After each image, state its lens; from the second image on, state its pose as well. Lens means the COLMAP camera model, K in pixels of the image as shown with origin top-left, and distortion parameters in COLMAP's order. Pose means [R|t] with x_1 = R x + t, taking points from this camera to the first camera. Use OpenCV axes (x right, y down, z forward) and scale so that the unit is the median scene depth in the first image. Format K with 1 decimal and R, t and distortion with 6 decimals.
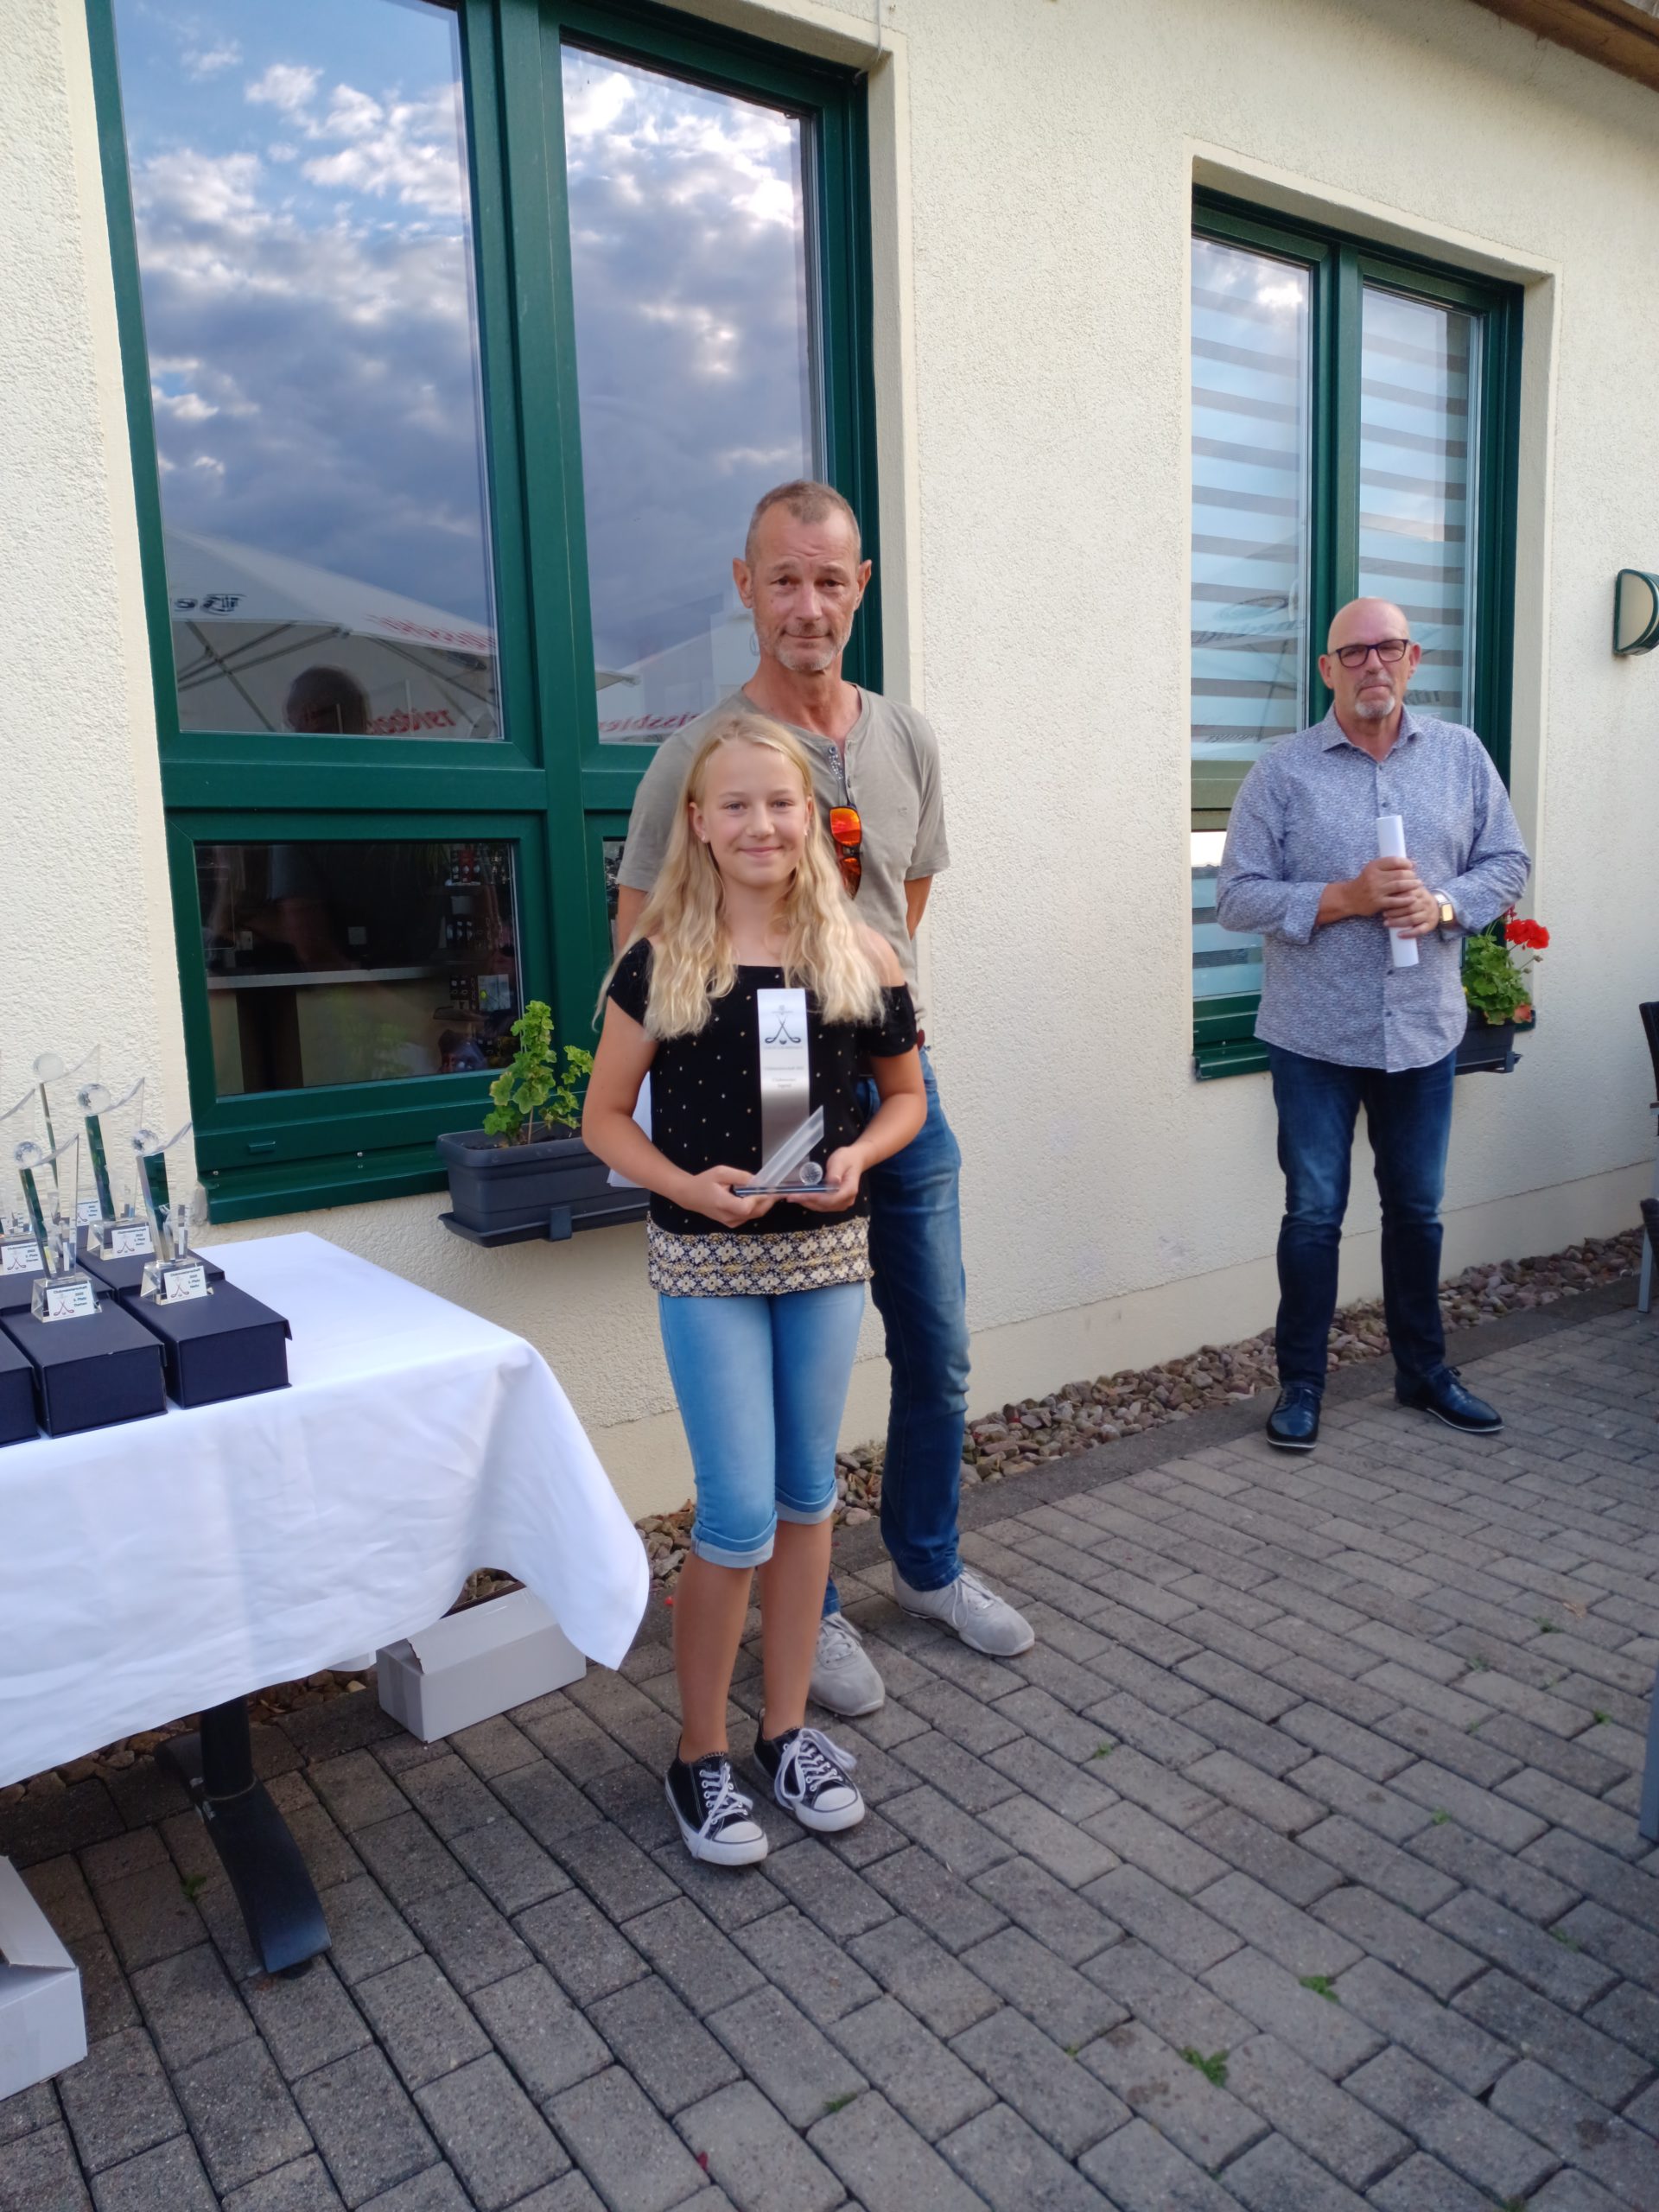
lens RADIAL K [[1606.4, 0, 836.7], [0, 1606.4, 1100.3], [0, 0, 1]] dist [0.070203, -0.069105]
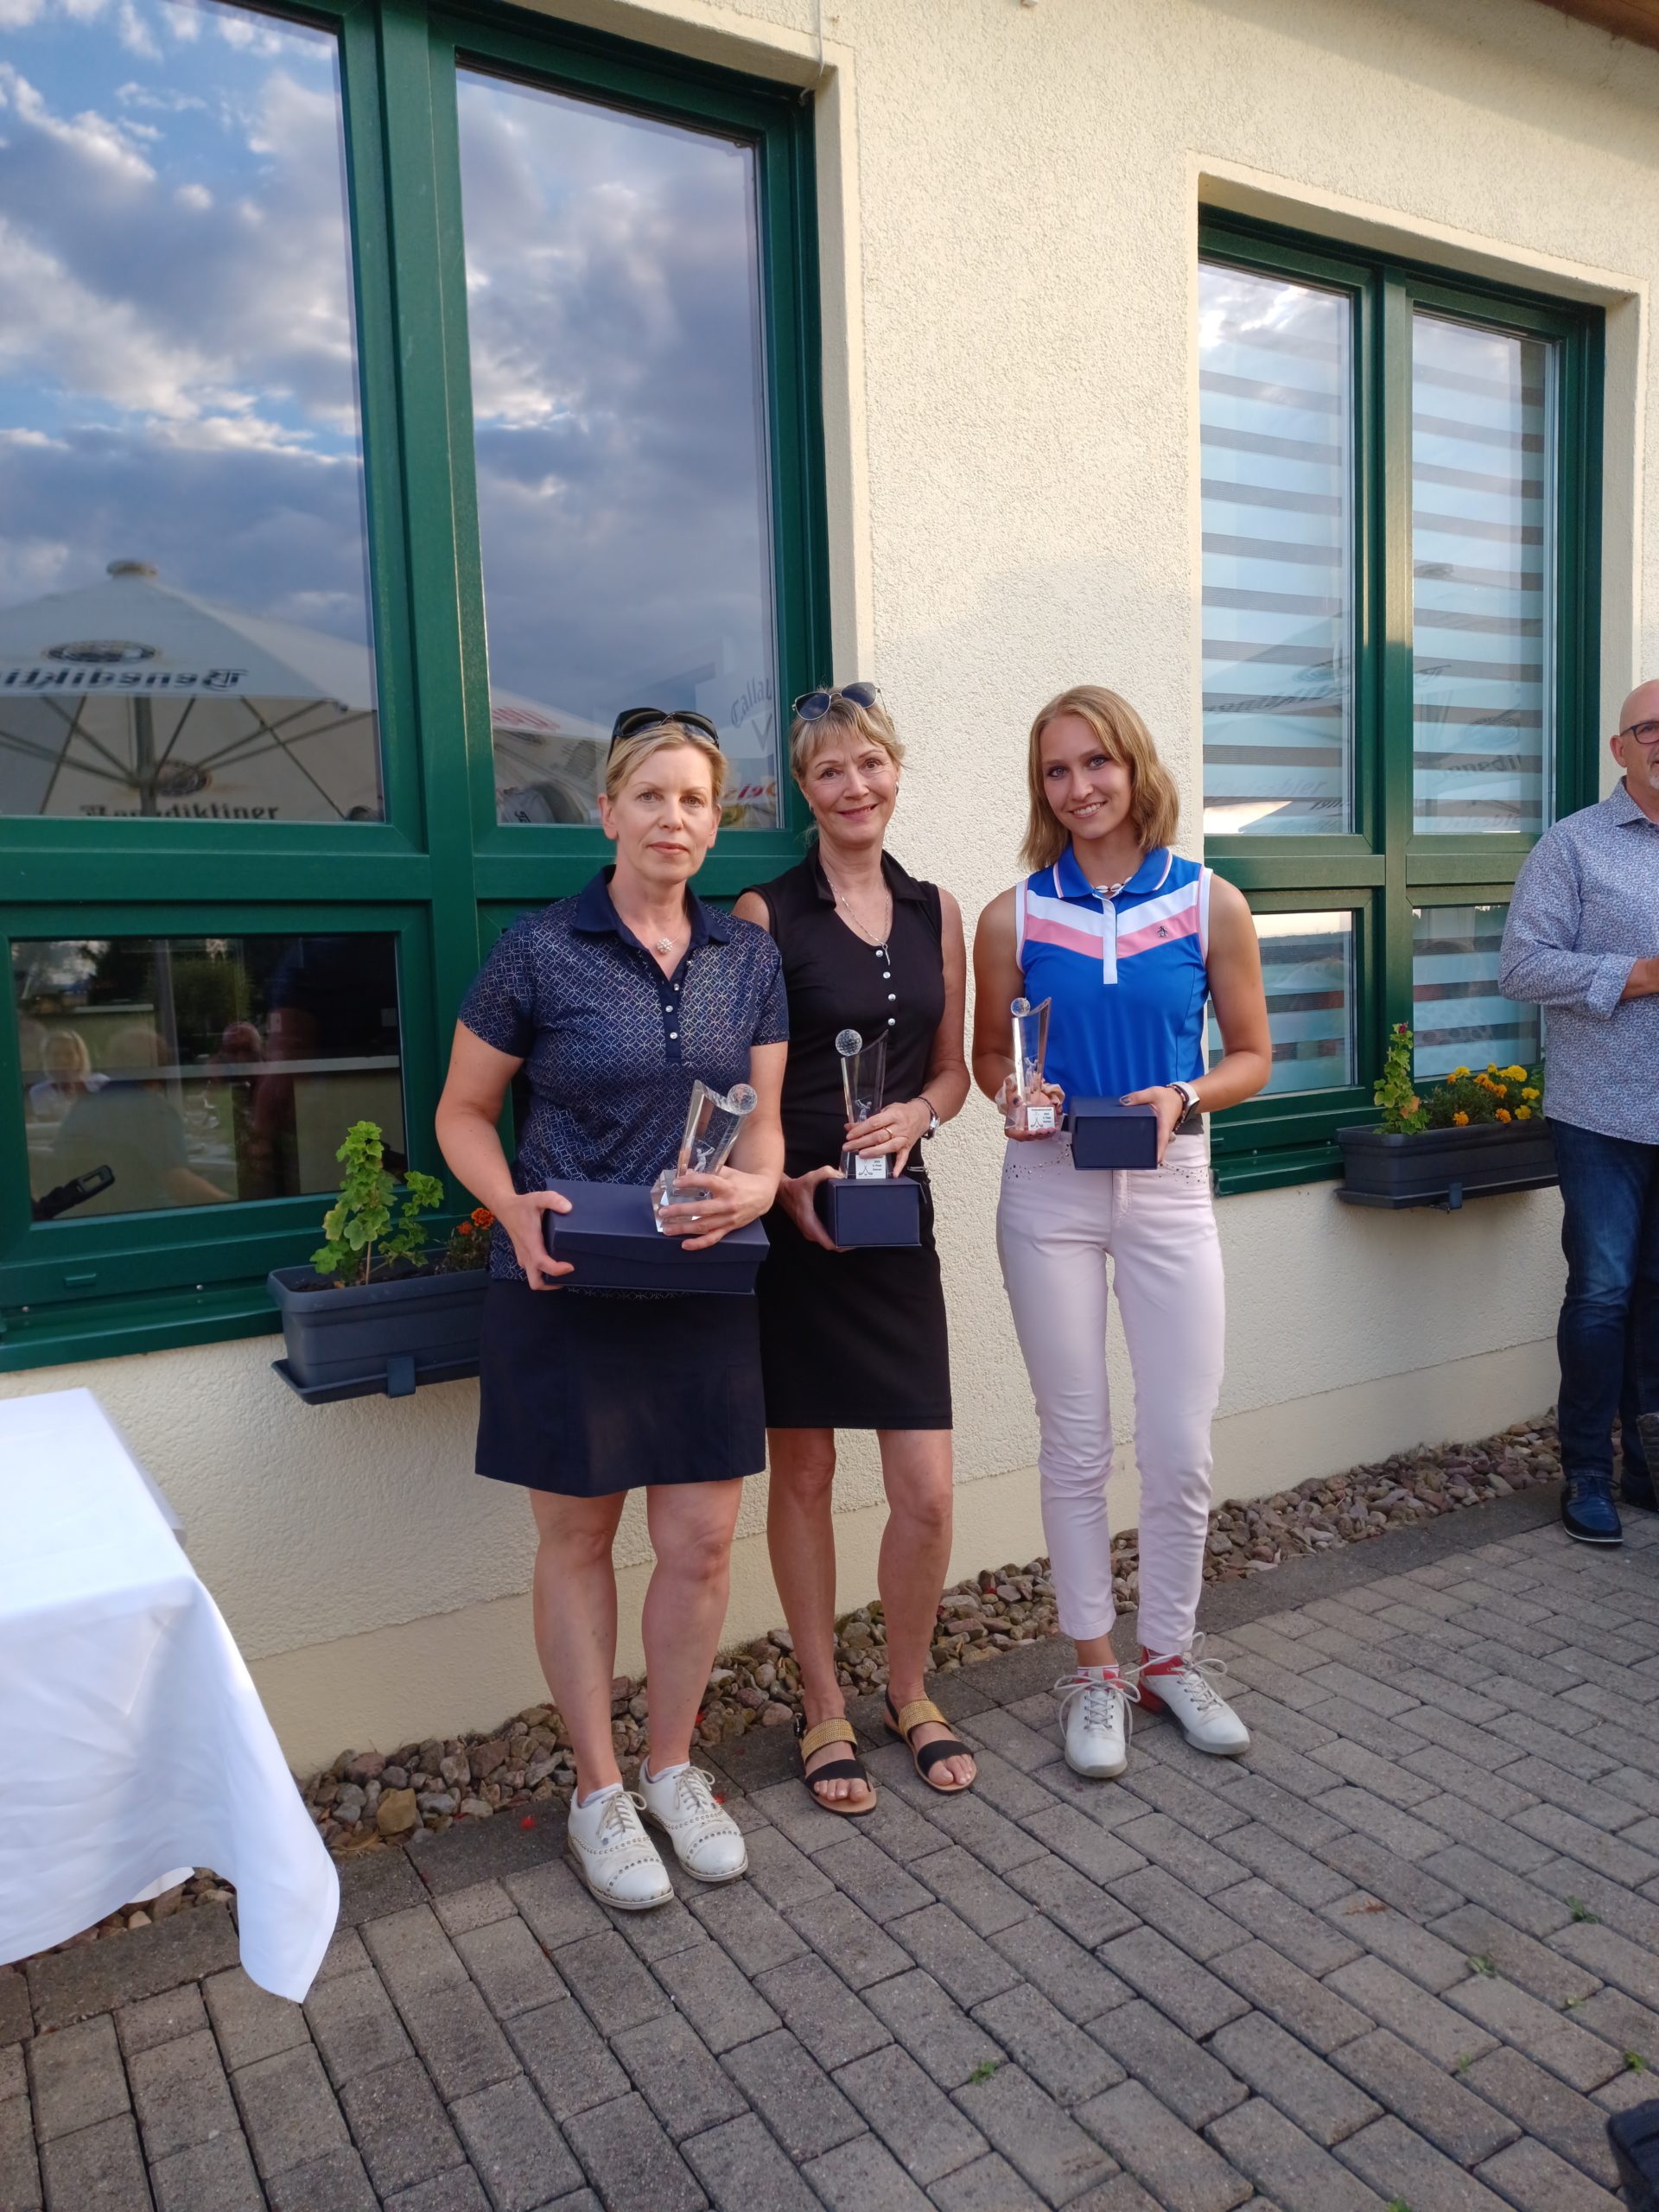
lens RADIAL K [[1629.1, 0, 831.8], [0, 1629.1, 1102.8], [0, 0, 1]] dist [-0.003194, 0.042552]
pose [[0.996239, 0.006070, -0.086441, 0.126293], [-0.009526, 0.999169, -0.039627, -0.036761], [0.086128, 0.040301, 0.995469, 0.136618]]
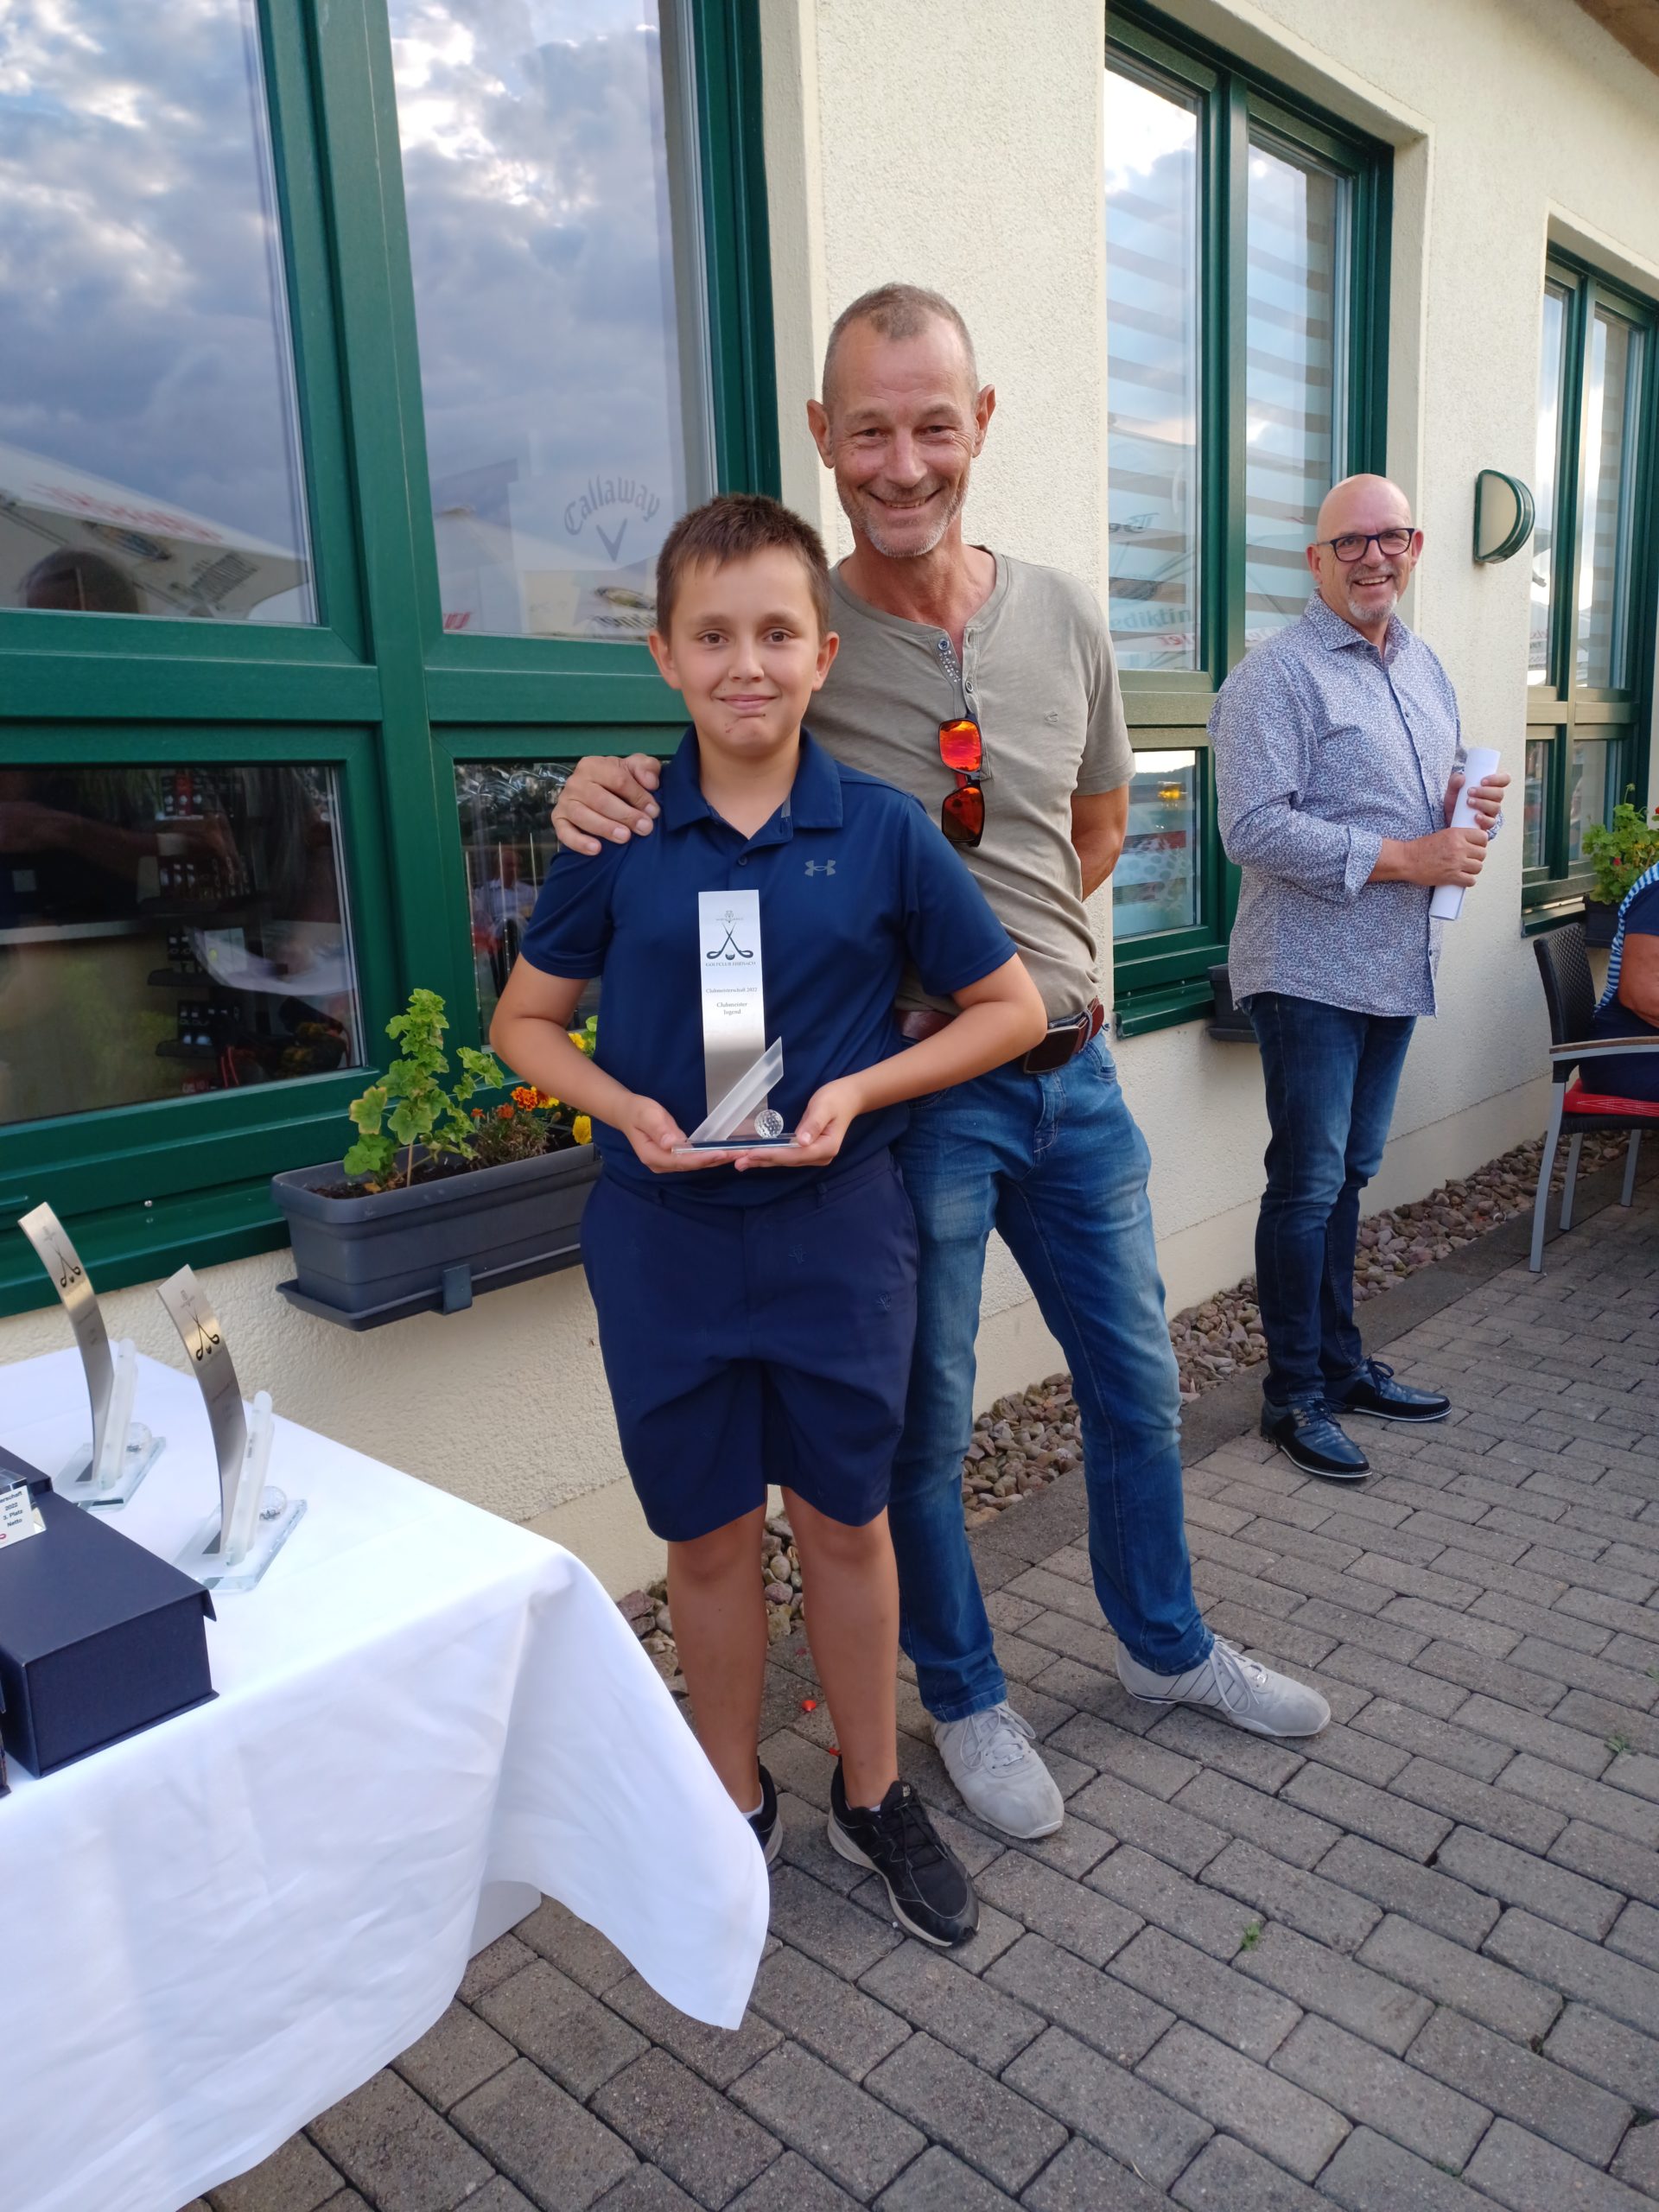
lens RADIAL K [[1625.8, 0, 839.7], [0, 1625.8, 1101.5], [0, 0, 1]] dist [0.031967, -0.004515]
pose [[0.980649, -0.043136, 0.190961, -0.131748], [0.034653, 0.998268, 0.047544, -0.035617], [-0.192681, -0.040007, 0.980446, 0.227242]]
